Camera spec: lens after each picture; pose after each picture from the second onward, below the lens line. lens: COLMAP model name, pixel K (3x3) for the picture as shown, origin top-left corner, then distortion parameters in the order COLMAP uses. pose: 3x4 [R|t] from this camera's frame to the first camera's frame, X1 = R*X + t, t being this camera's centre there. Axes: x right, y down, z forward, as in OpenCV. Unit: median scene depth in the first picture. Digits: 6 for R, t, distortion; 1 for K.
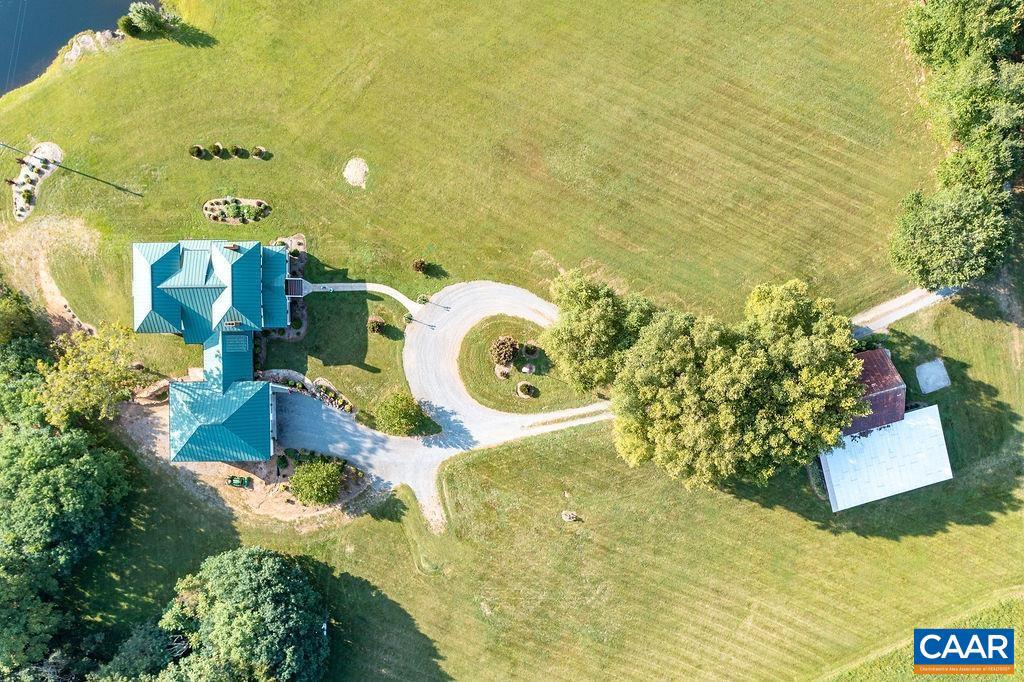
lens RADIAL K [[825.4, 0, 513.4], [0, 825.4, 328.7], [0, 0, 1]] dist [-0.001129, 0.008810]
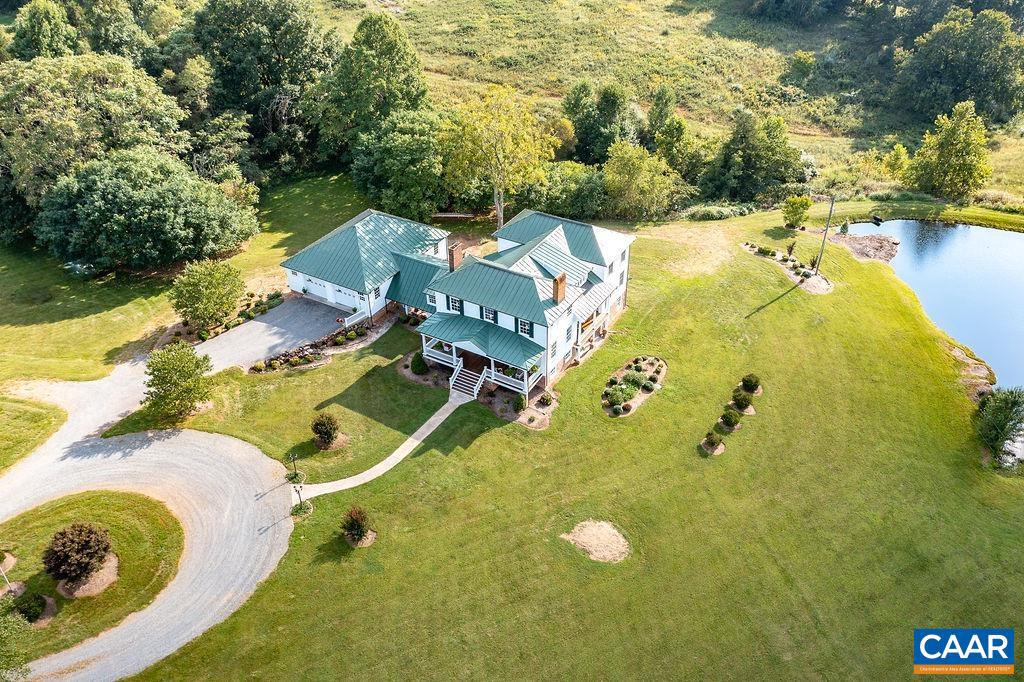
lens RADIAL K [[825.4, 0, 513.4], [0, 825.4, 328.7], [0, 0, 1]] dist [-0.001129, 0.008810]
pose [[-0.526426, 0.496893, -0.689908, 0.110723], [-0.849957, -0.287348, 0.441593, -0.327181], [0.021181, 0.818858, 0.573605, 0.621465]]
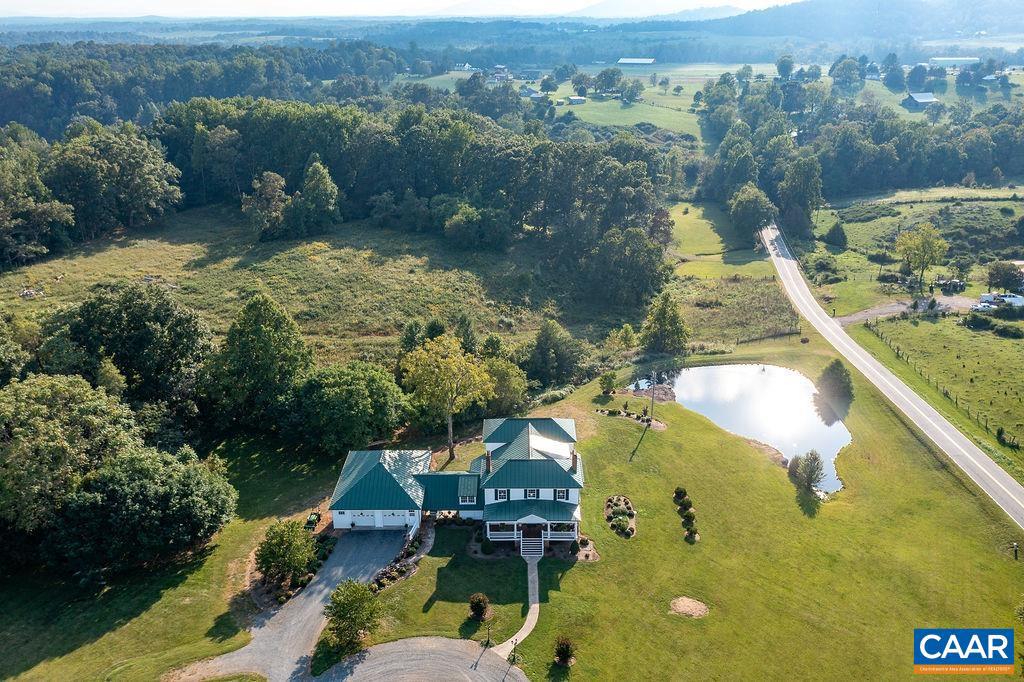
lens RADIAL K [[825.4, 0, 513.4], [0, 825.4, 328.7], [0, 0, 1]] dist [-0.001129, 0.008810]
pose [[-0.018502, 0.369227, -0.929155, 0.411953], [-0.999785, 0.001862, 0.020649, -0.047924], [0.009354, 0.929337, 0.369113, 0.494751]]
